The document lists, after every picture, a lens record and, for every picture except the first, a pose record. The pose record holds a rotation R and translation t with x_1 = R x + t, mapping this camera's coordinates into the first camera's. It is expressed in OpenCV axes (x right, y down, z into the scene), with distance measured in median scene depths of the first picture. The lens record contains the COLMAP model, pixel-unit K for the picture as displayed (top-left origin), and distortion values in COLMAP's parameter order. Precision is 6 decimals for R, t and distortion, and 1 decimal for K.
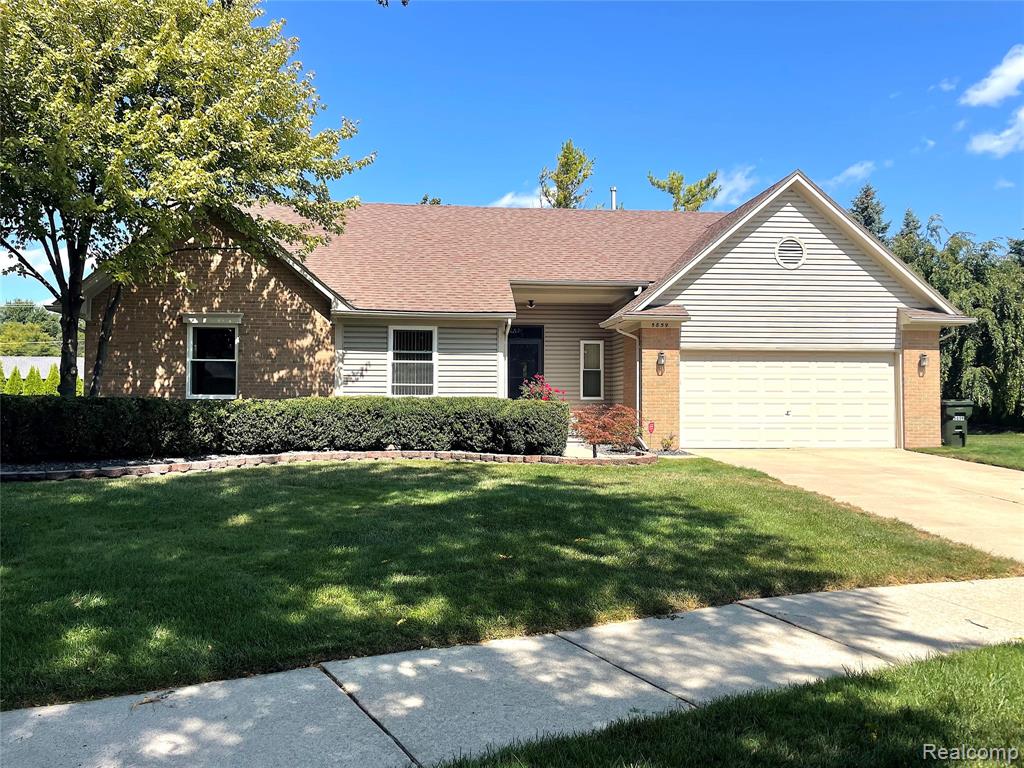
lens RADIAL K [[778.2, 0, 522.8], [0, 778.2, 389.3], [0, 0, 1]] dist [0.094237, -0.108710]
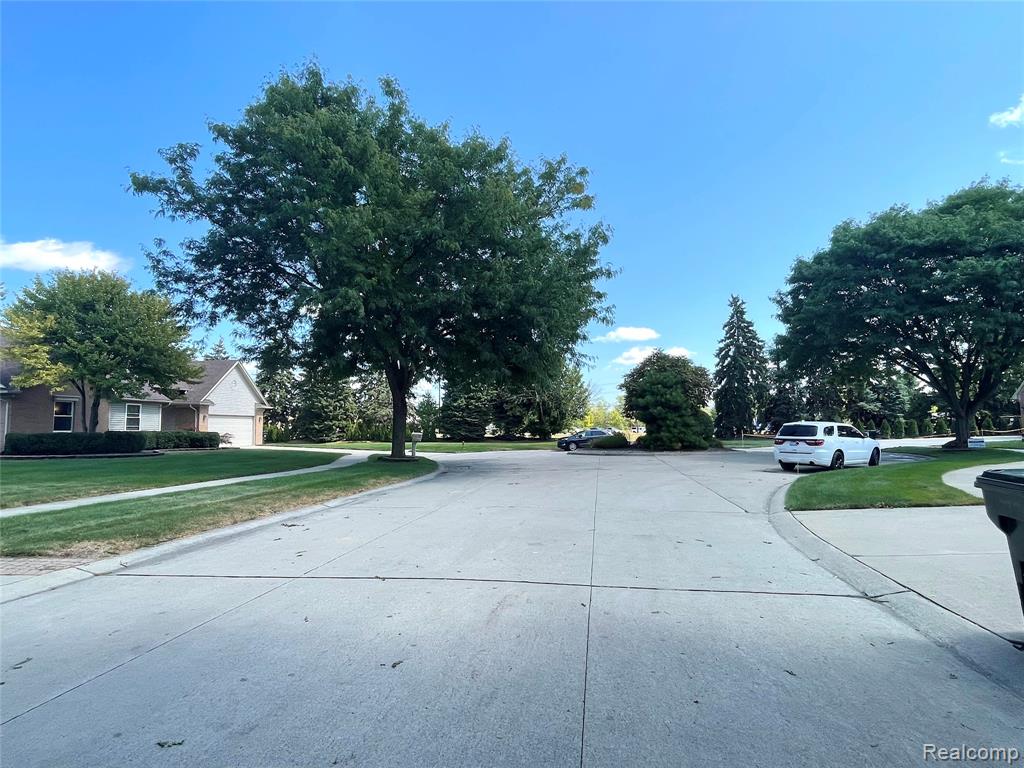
lens RADIAL K [[540.3, 0, 508.7], [0, 540.3, 379.5], [0, 0, 1]] dist [-0.029192, -0.000380]
pose [[0.270543, 0.082123, 0.959199, -1.506820], [-0.006256, 0.996484, -0.083551, -0.019405], [-0.962688, 0.016603, 0.270105, -0.672747]]
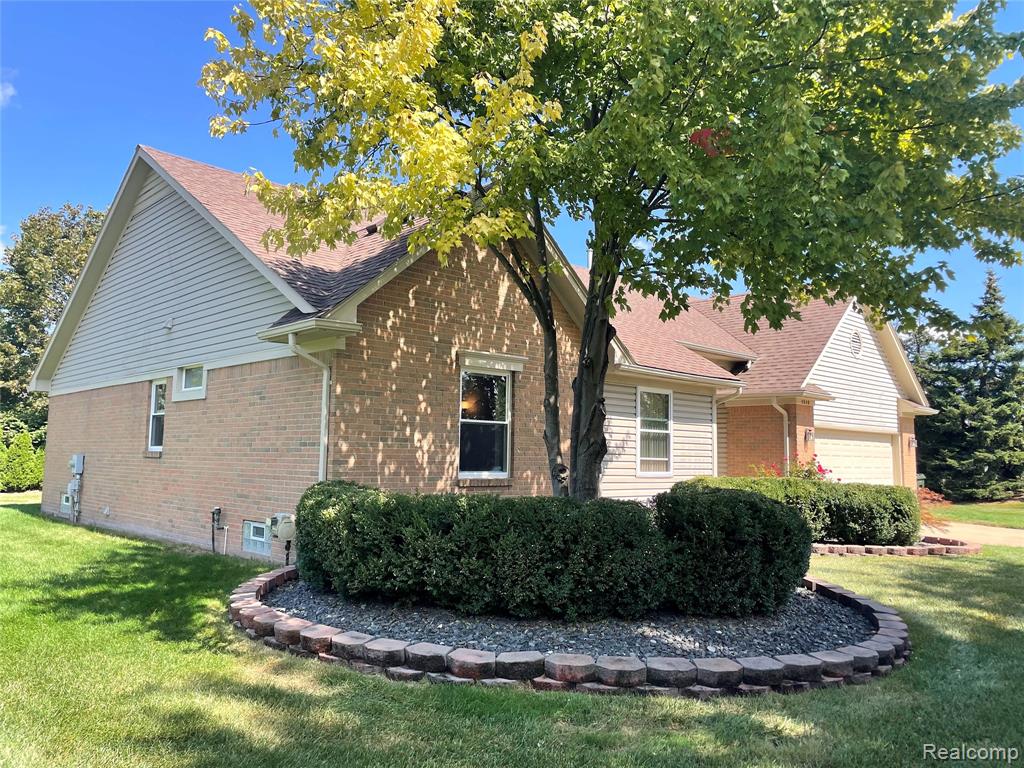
lens RADIAL K [[778.2, 0, 538.5], [0, 778.2, 376.5], [0, 0, 1]] dist [0.094237, -0.108710]
pose [[0.785580, 0.074073, 0.614310, -0.757032], [-0.028074, 0.996053, -0.084203, -0.020043], [-0.618123, 0.048902, 0.784559, 0.423403]]
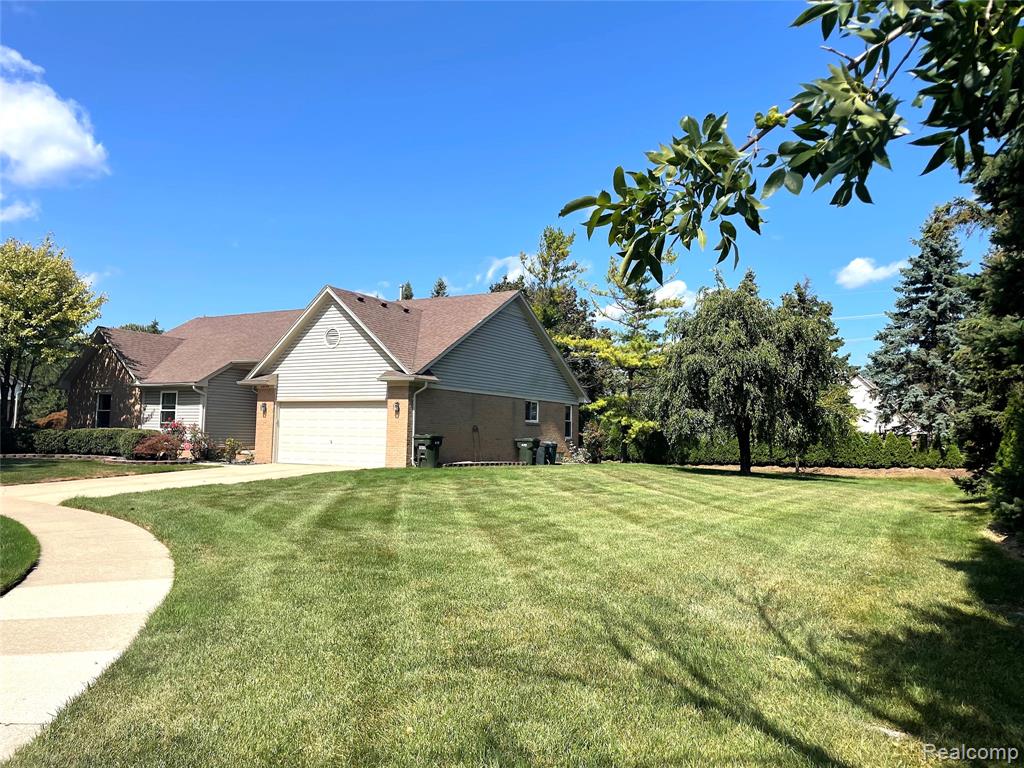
lens RADIAL K [[778.2, 0, 505.0], [0, 778.2, 382.5], [0, 0, 1]] dist [0.094237, -0.108710]
pose [[0.794760, -0.028029, -0.606277, 1.636383], [-0.007905, 0.998370, -0.056518, -0.001456], [0.606873, 0.049711, 0.793243, -0.003640]]
